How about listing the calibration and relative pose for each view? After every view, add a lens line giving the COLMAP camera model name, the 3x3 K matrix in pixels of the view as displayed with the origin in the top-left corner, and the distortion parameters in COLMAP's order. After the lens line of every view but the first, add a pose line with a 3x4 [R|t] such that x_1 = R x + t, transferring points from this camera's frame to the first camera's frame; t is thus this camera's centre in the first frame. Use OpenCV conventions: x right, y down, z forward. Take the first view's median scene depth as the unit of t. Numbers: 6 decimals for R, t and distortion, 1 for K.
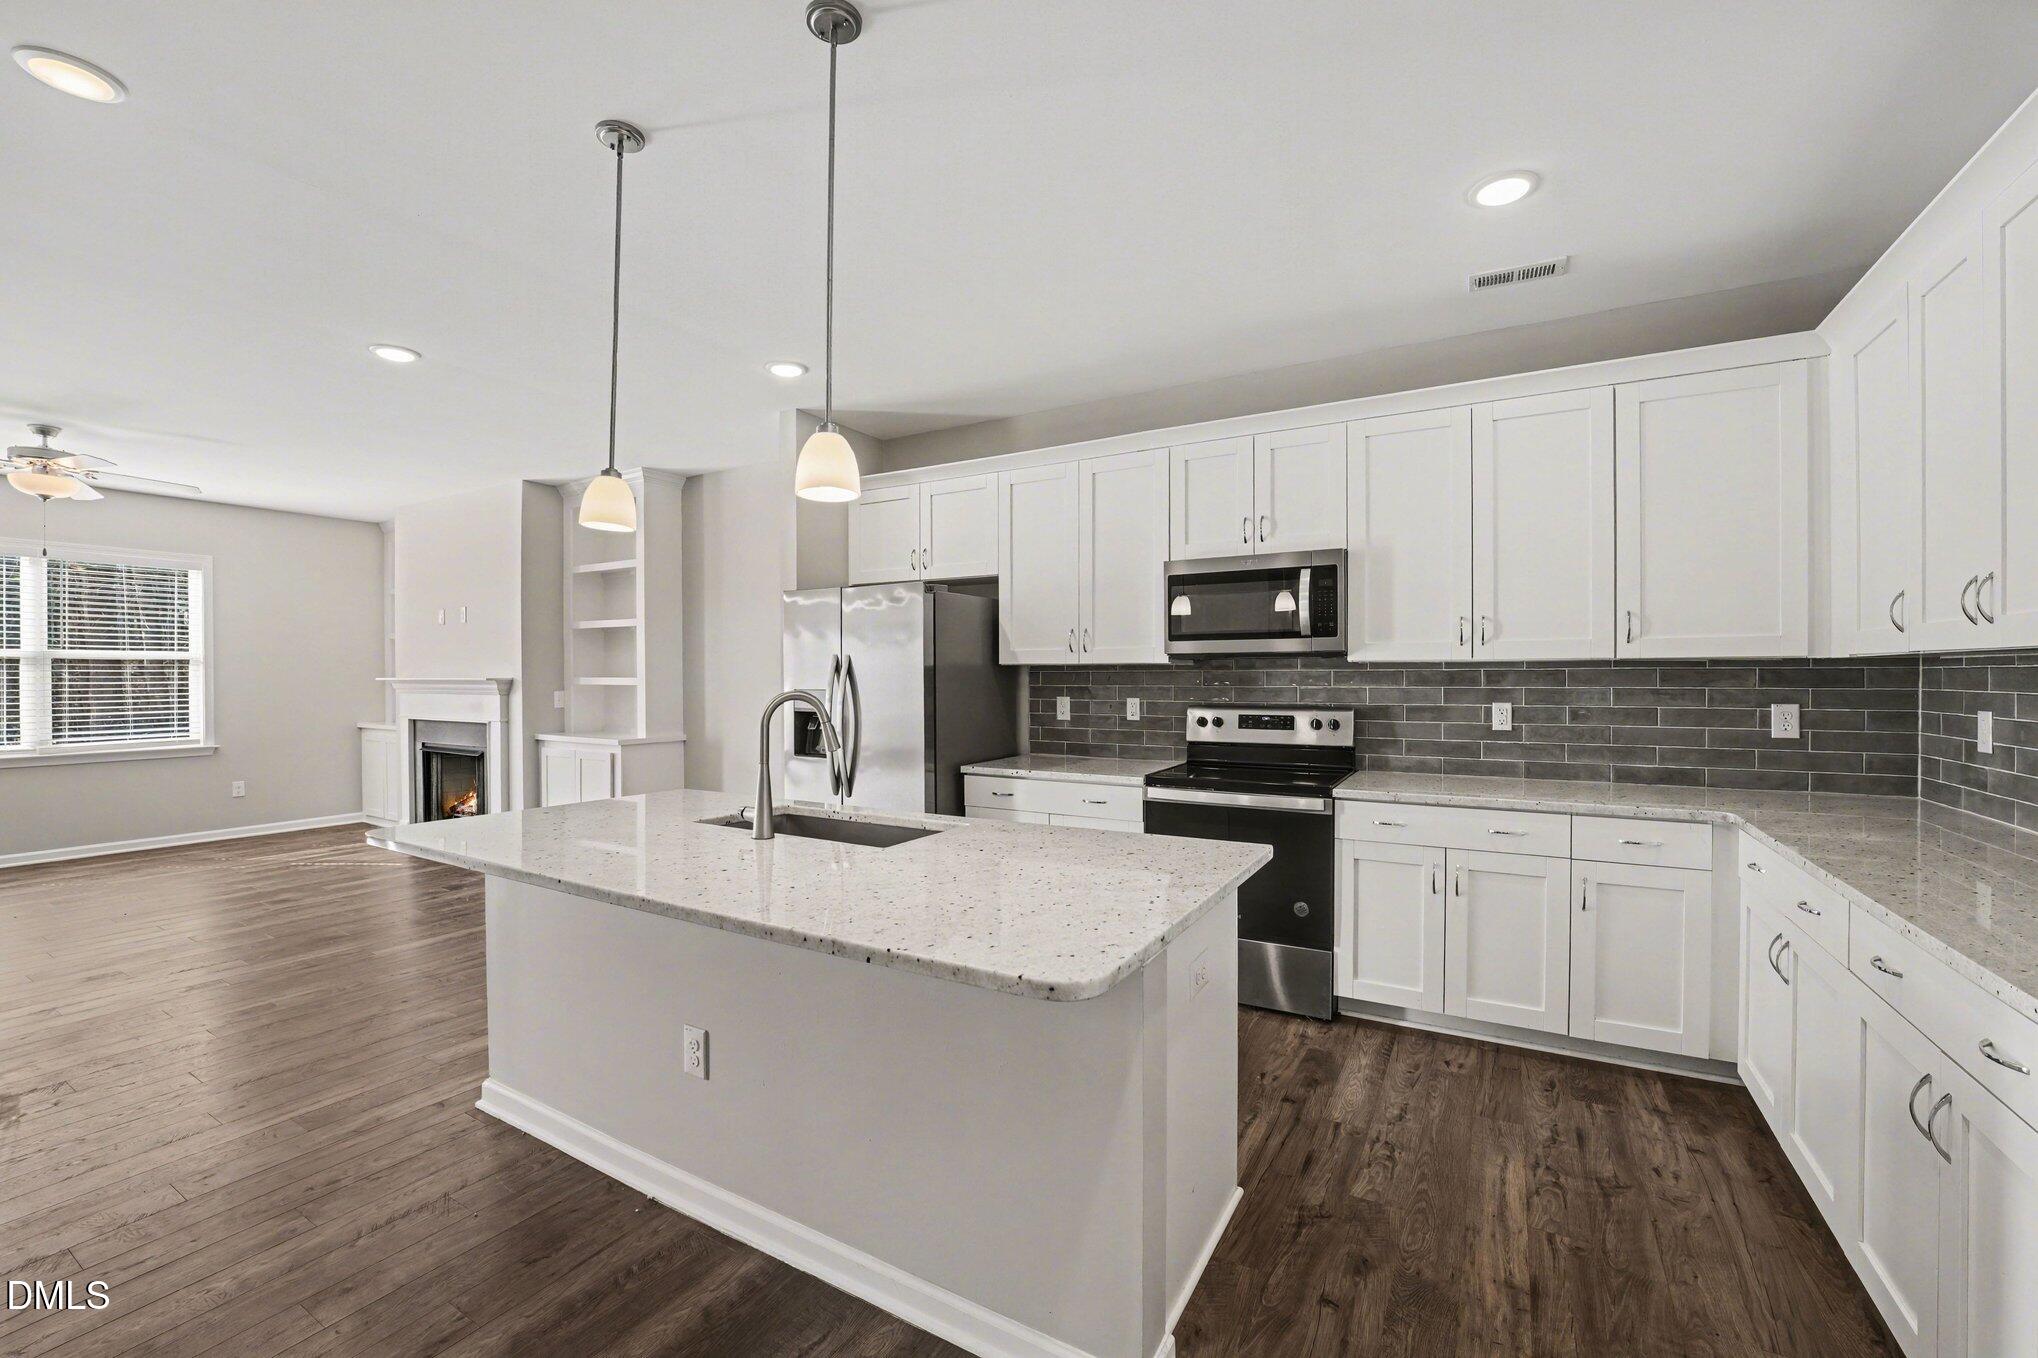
lens RADIAL K [[851.2, 0, 1028.2], [0, 851.2, 683.1], [0, 0, 1]] dist [-0.034570, 0.006904]
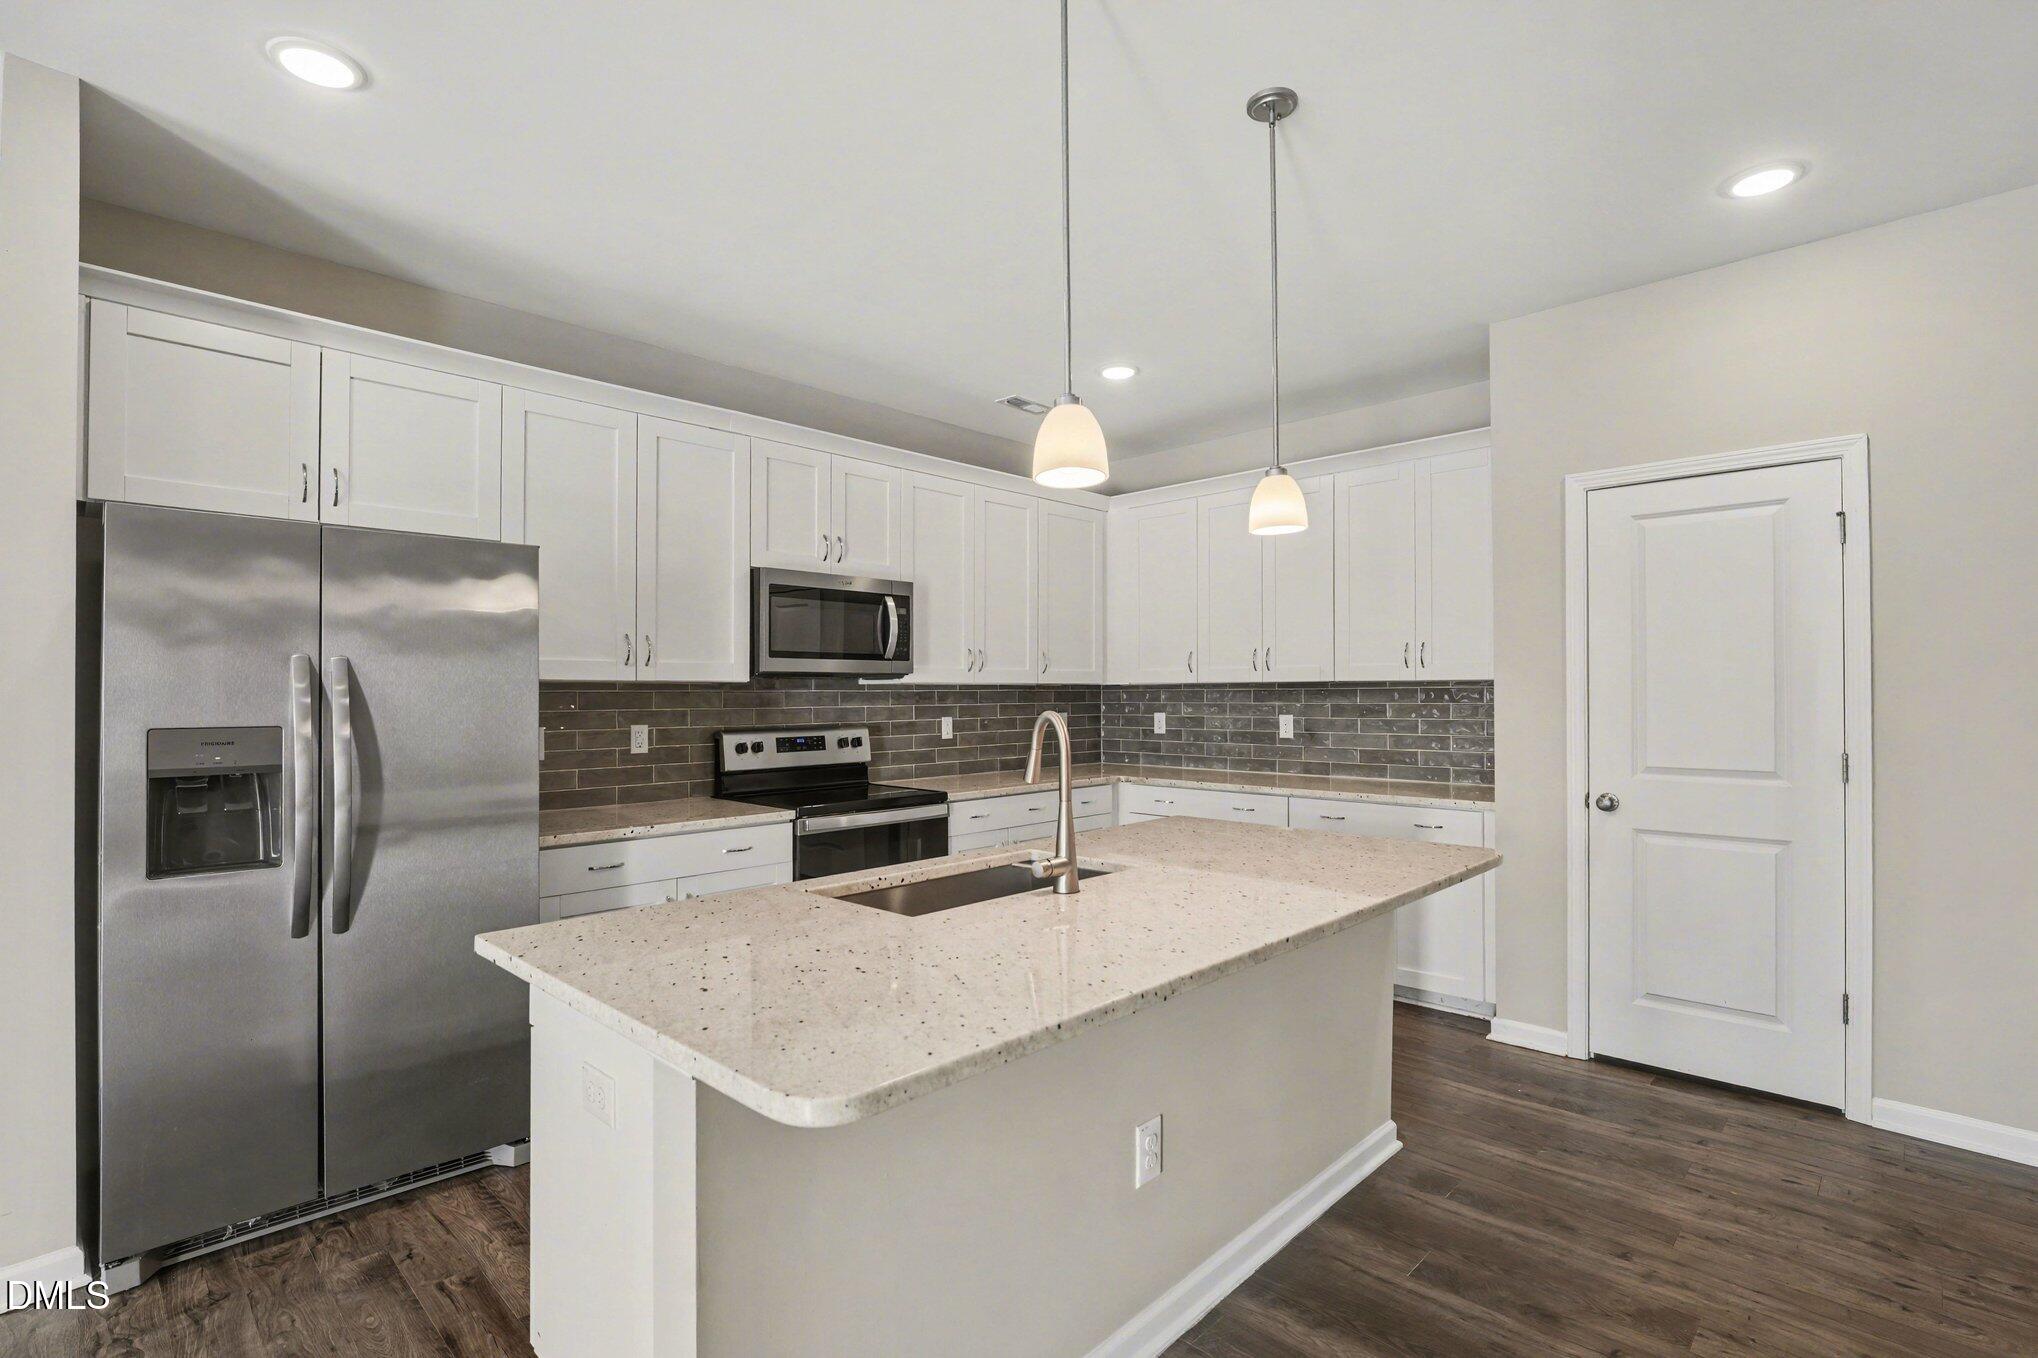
lens RADIAL K [[984.8, 0, 1019.0], [0, 984.8, 679.0], [0, 0, 1]] dist [-0.017624, -0.000002]
pose [[0.215601, 0.016966, 0.976334, -0.778369], [0.014987, 0.999674, -0.020681, -0.001472], [-0.976366, 0.019091, 0.215277, 0.519808]]
